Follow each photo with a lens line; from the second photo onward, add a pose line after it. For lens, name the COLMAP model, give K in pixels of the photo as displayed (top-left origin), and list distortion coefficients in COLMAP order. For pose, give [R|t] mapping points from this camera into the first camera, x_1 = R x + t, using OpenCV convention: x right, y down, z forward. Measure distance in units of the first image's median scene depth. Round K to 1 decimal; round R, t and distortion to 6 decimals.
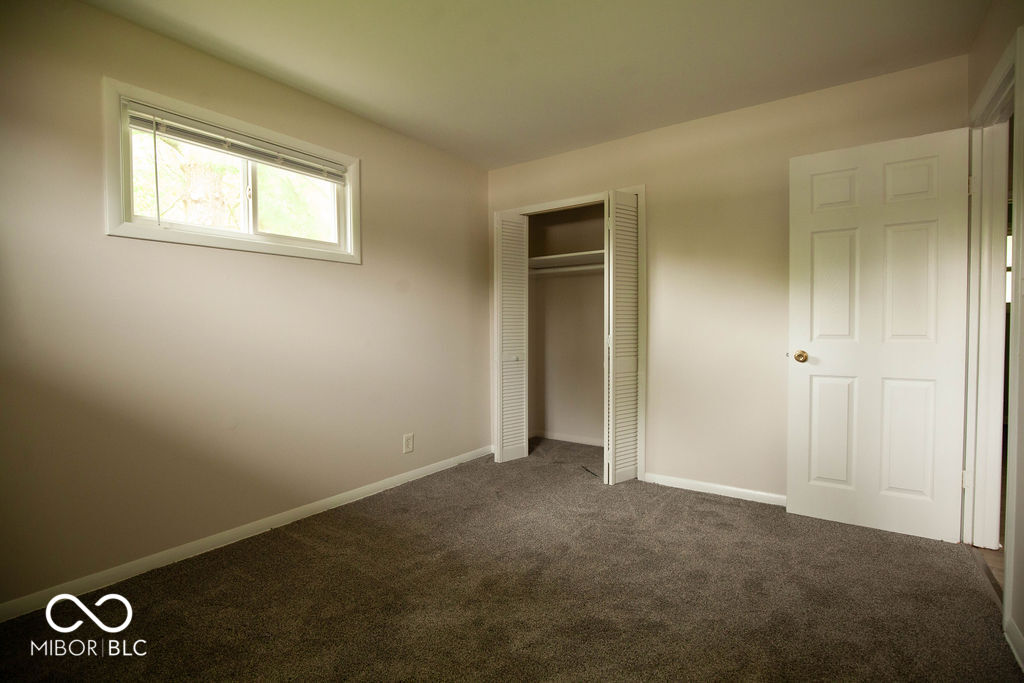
lens RADIAL K [[469.5, 0, 515.4], [0, 469.5, 344.7], [0, 0, 1]] dist [-0.037363, 0.008612]
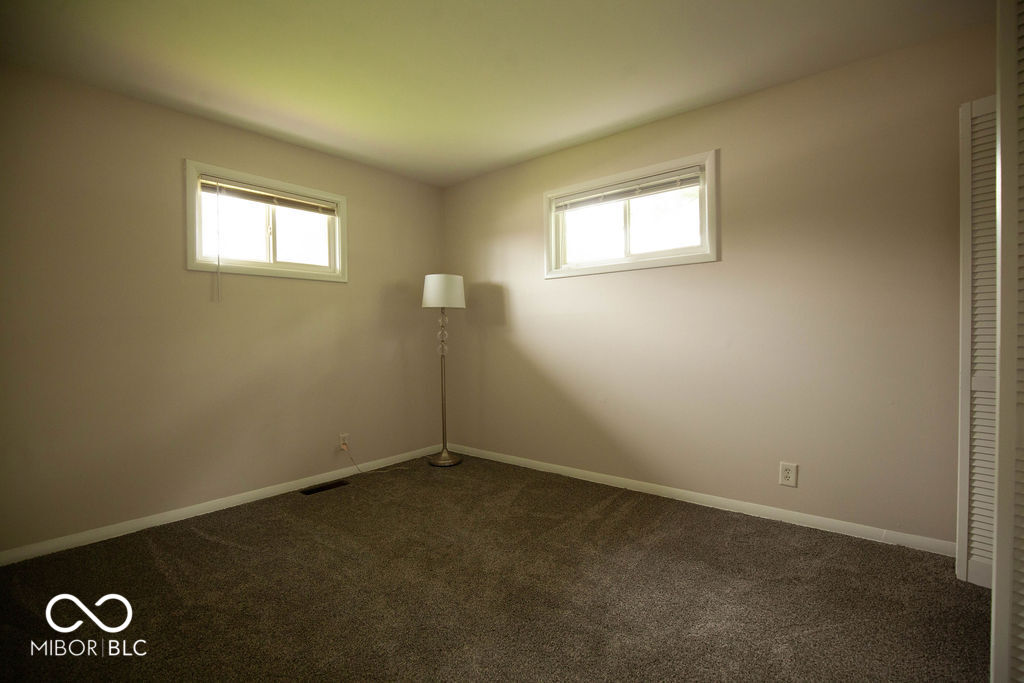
lens RADIAL K [[469.5, 0, 515.4], [0, 469.5, 344.7], [0, 0, 1]] dist [-0.037363, 0.008612]
pose [[-0.066976, 0.032465, -0.997226, 0.748632], [-0.020264, 0.999220, 0.033891, -0.031597], [0.997549, 0.022477, -0.066266, 0.774063]]
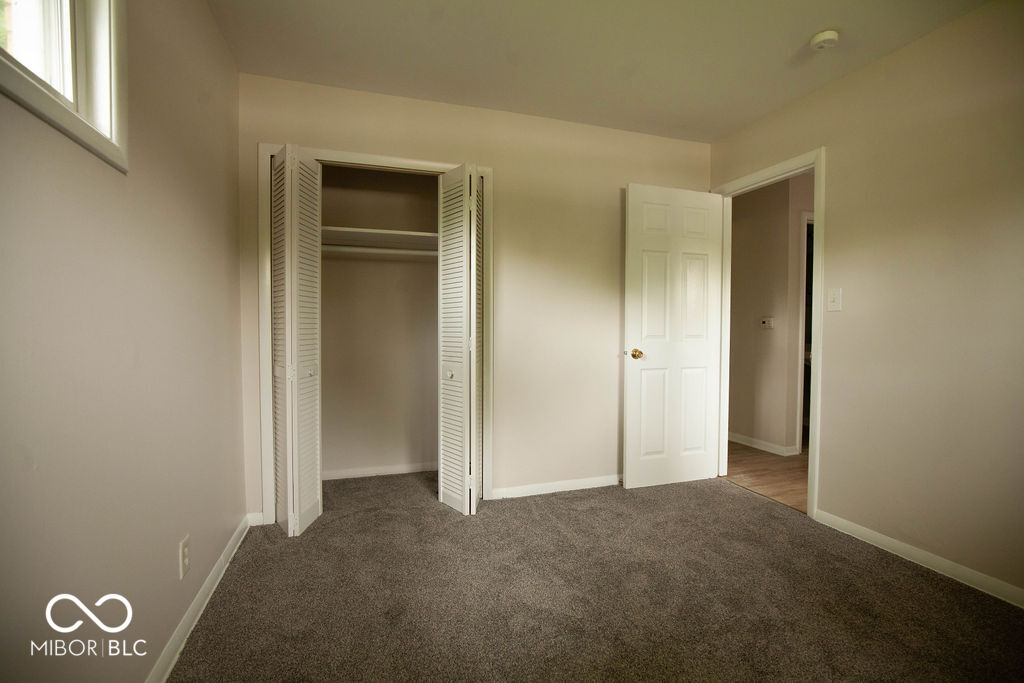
lens RADIAL K [[469.5, 0, 515.4], [0, 469.5, 344.7], [0, 0, 1]] dist [-0.037363, 0.008612]
pose [[0.588119, -0.017823, 0.808578, -0.547193], [0.020446, 0.999765, 0.007166, -0.013897], [-0.808516, 0.012317, 0.588345, 0.562817]]
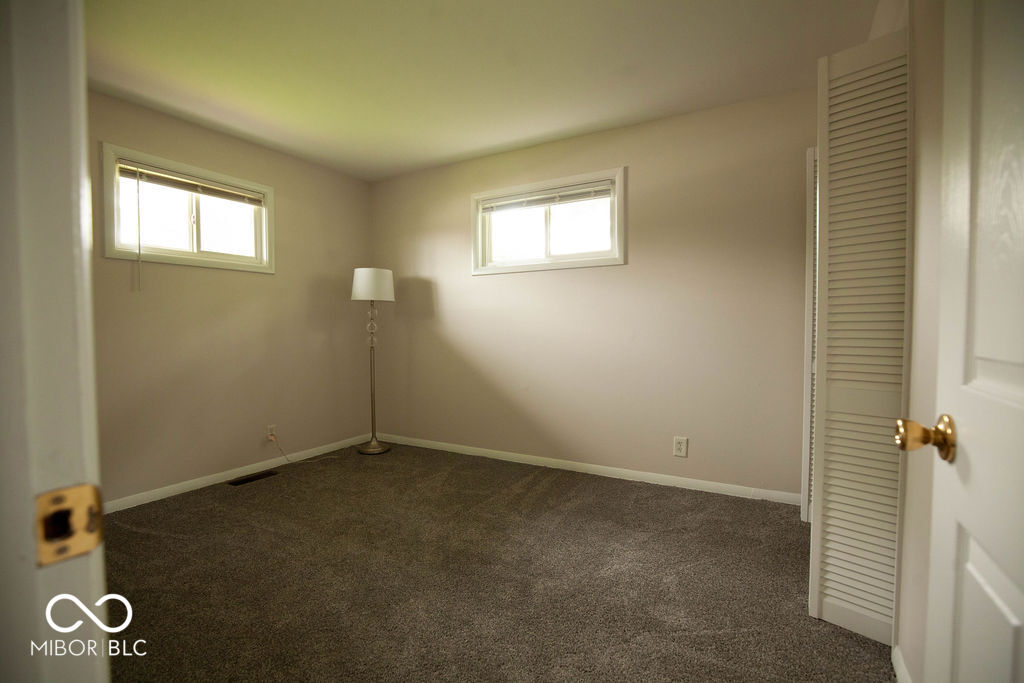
lens RADIAL K [[469.5, 0, 515.4], [0, 469.5, 344.7], [0, 0, 1]] dist [-0.037363, 0.008612]
pose [[0.105421, 0.046274, -0.993350, 0.852943], [-0.029360, 0.998626, 0.043404, -0.029812], [0.993994, 0.024589, 0.106635, 0.747993]]
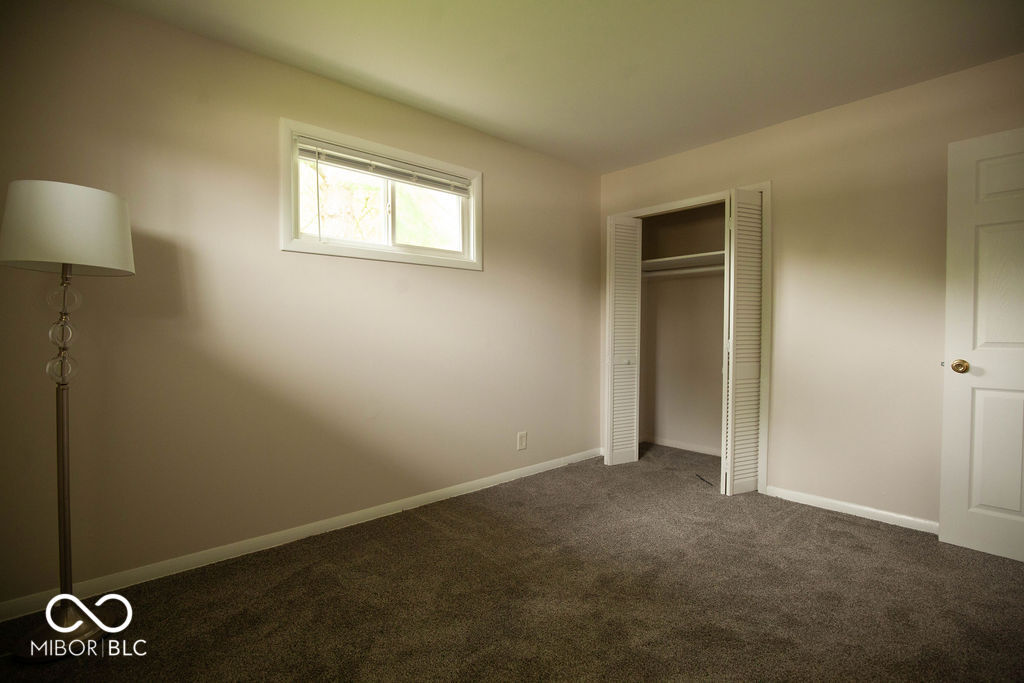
lens RADIAL K [[469.5, 0, 515.4], [0, 469.5, 344.7], [0, 0, 1]] dist [-0.037363, 0.008612]
pose [[0.976773, 0.013982, -0.213821, -0.029509], [-0.015255, 0.999874, -0.004302, 0.001017], [0.213734, 0.007464, 0.976863, -0.036114]]
